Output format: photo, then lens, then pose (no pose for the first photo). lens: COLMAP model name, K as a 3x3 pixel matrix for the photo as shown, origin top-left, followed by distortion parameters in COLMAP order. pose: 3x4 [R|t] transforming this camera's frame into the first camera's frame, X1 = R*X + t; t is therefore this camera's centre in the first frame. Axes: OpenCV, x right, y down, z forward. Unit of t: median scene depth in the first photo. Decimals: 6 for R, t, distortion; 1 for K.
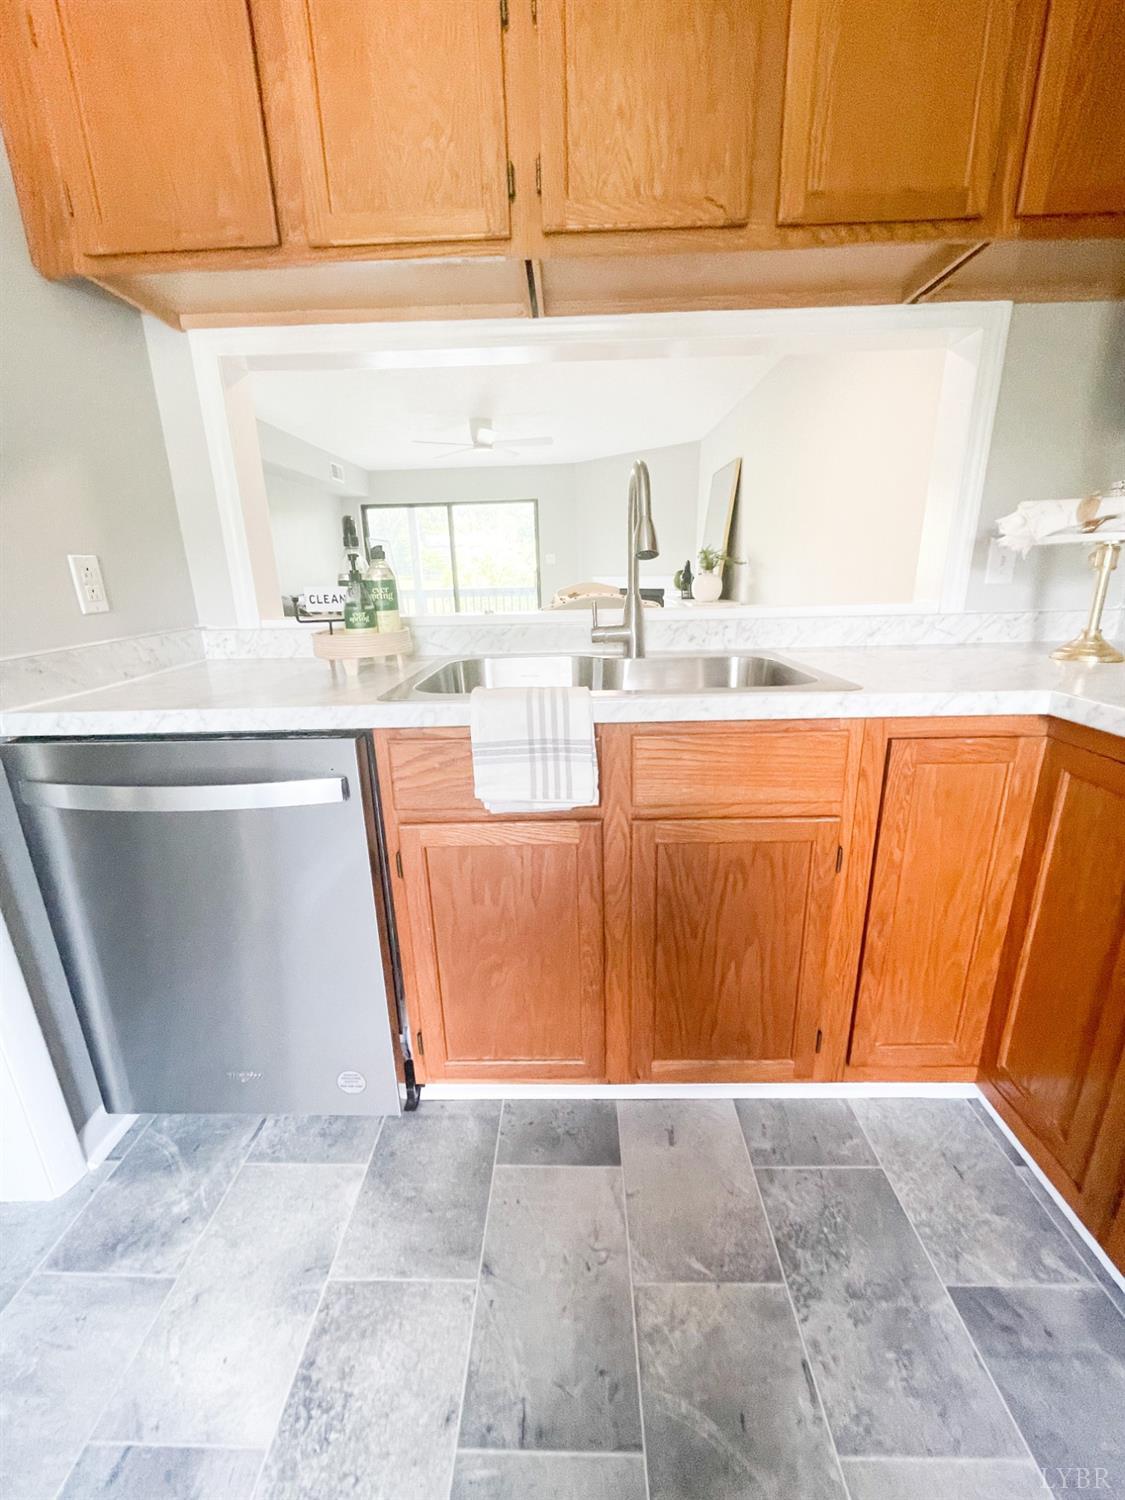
lens RADIAL K [[606.3, 0, 563.7], [0, 606.3, 749.1], [0, 0, 1]] dist [-0.001933, -0.000735]
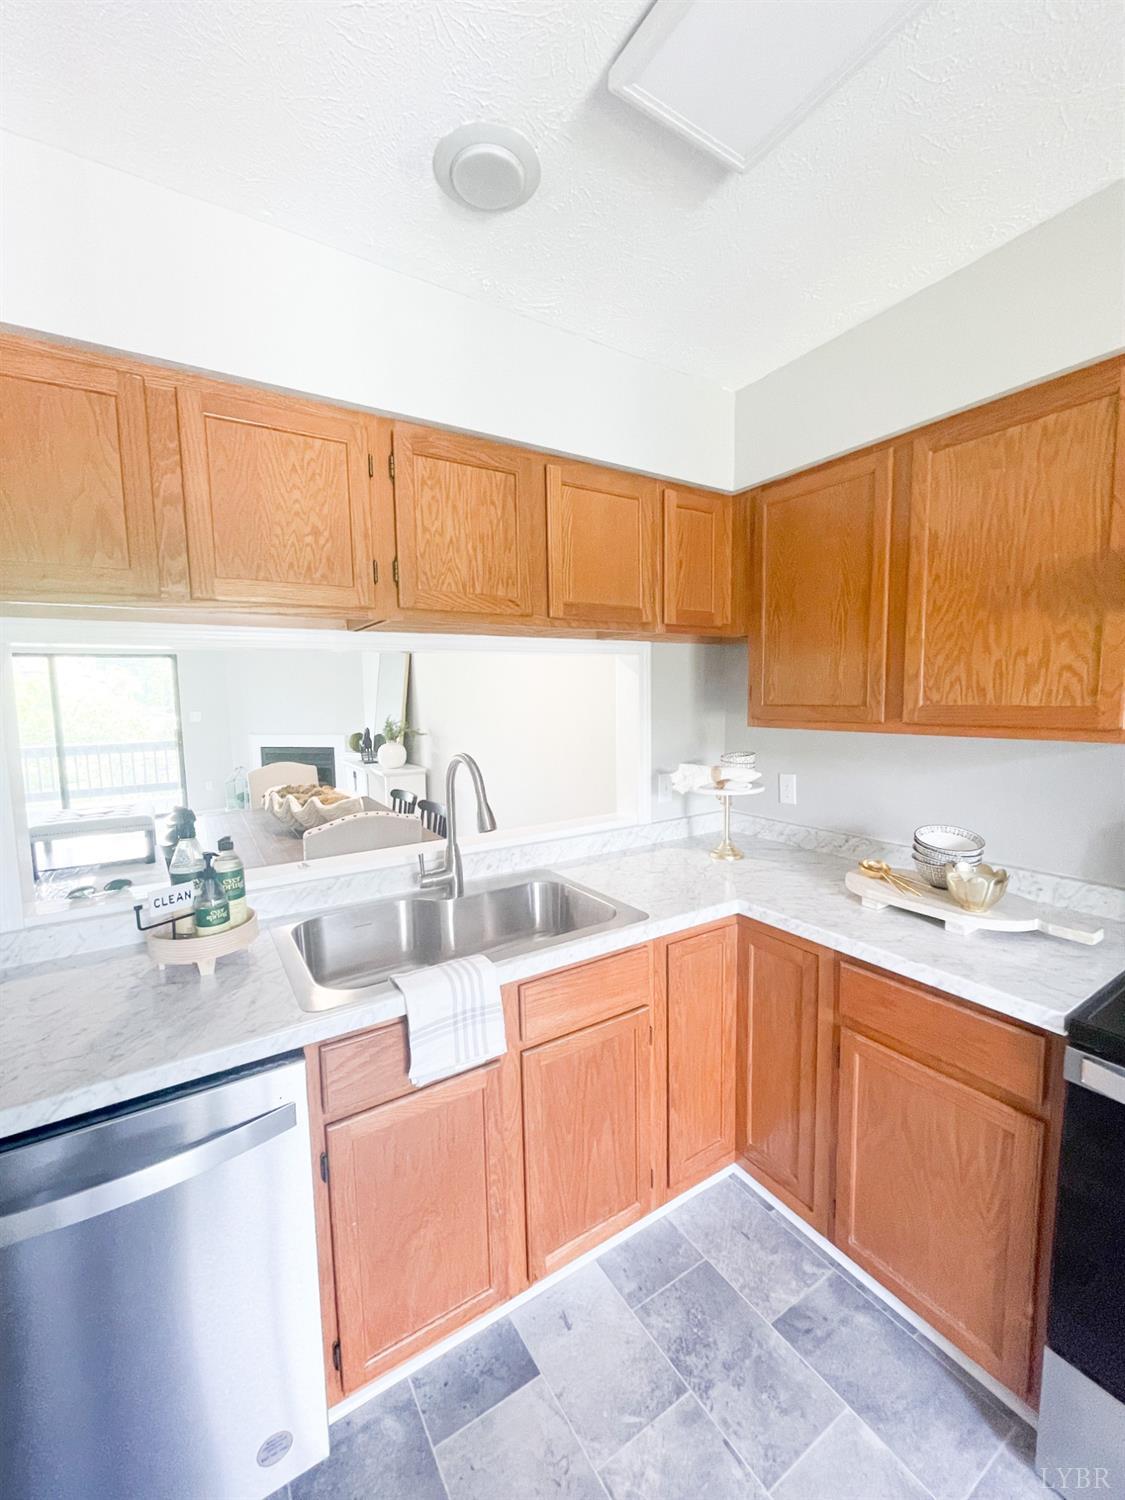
lens RADIAL K [[606.3, 0, 563.7], [0, 606.3, 749.1], [0, 0, 1]] dist [-0.001933, -0.000735]
pose [[0.833972, -0.042383, 0.550176, -0.494661], [0.154397, 0.975144, -0.158919, -0.292557], [-0.529766, 0.217480, 0.819787, -0.222940]]
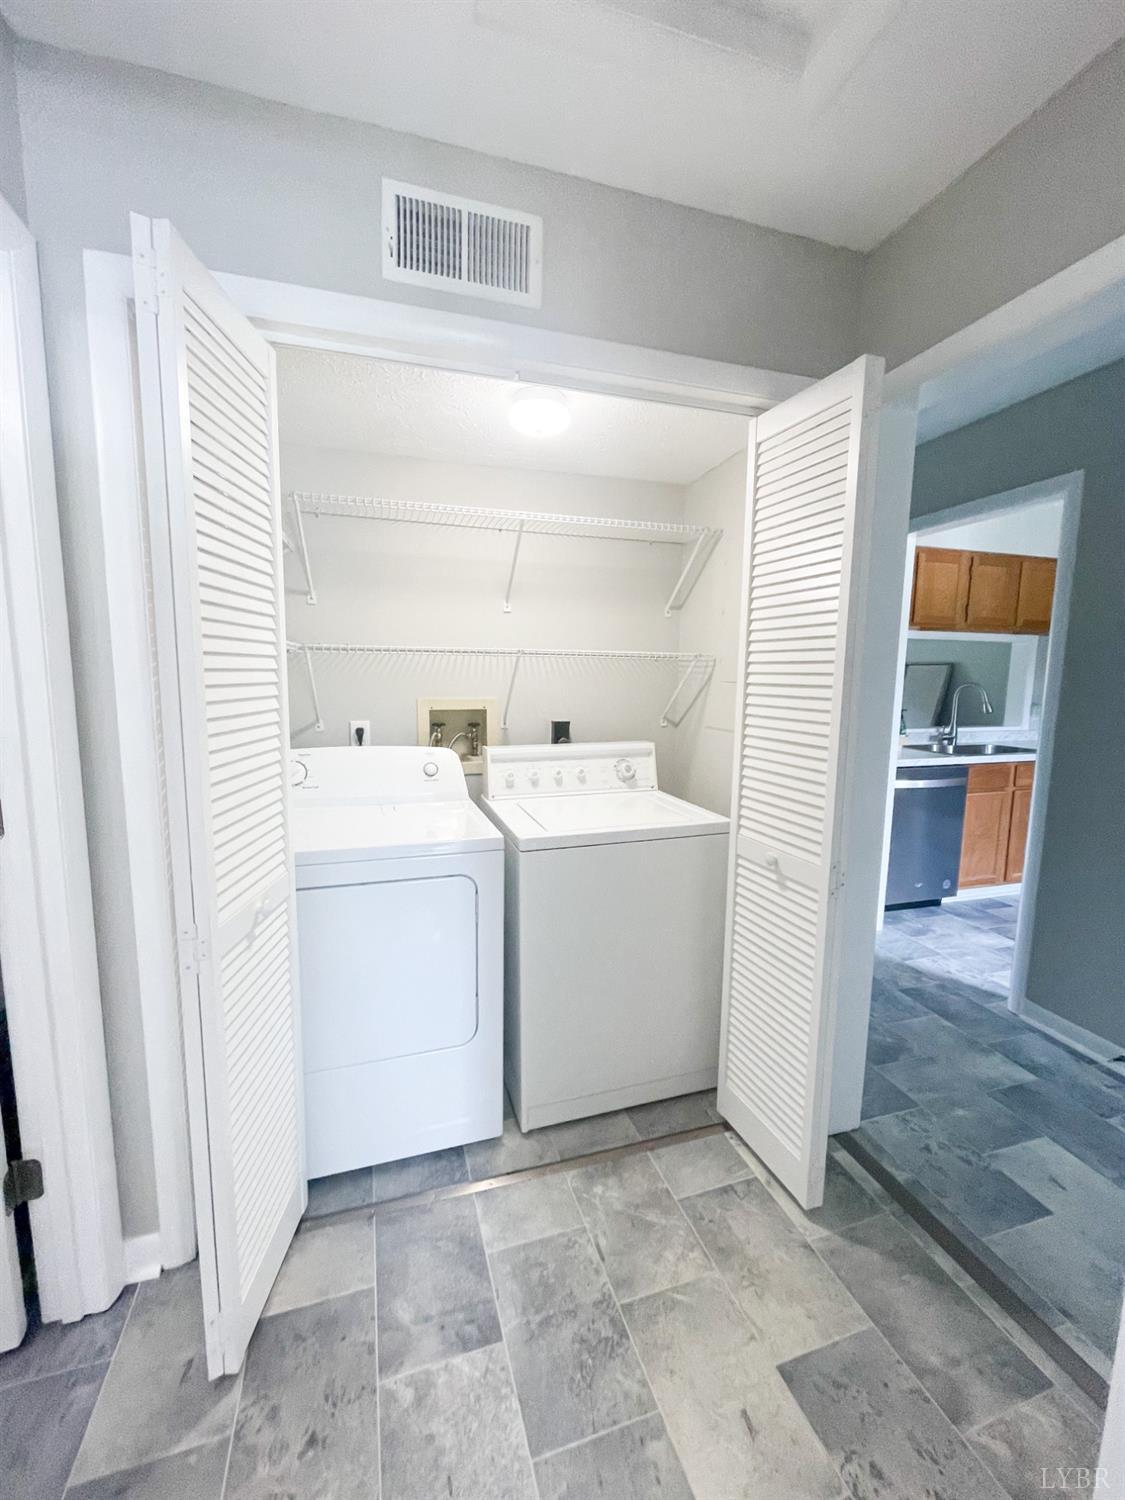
lens RADIAL K [[606.3, 0, 563.7], [0, 606.3, 749.1], [0, 0, 1]] dist [-0.001933, -0.000735]
pose [[-0.943750, 0.060062, -0.325158, 0.786843], [-0.075111, 0.918717, 0.387708, -0.707635], [0.322015, 0.390323, -0.862528, 1.528939]]
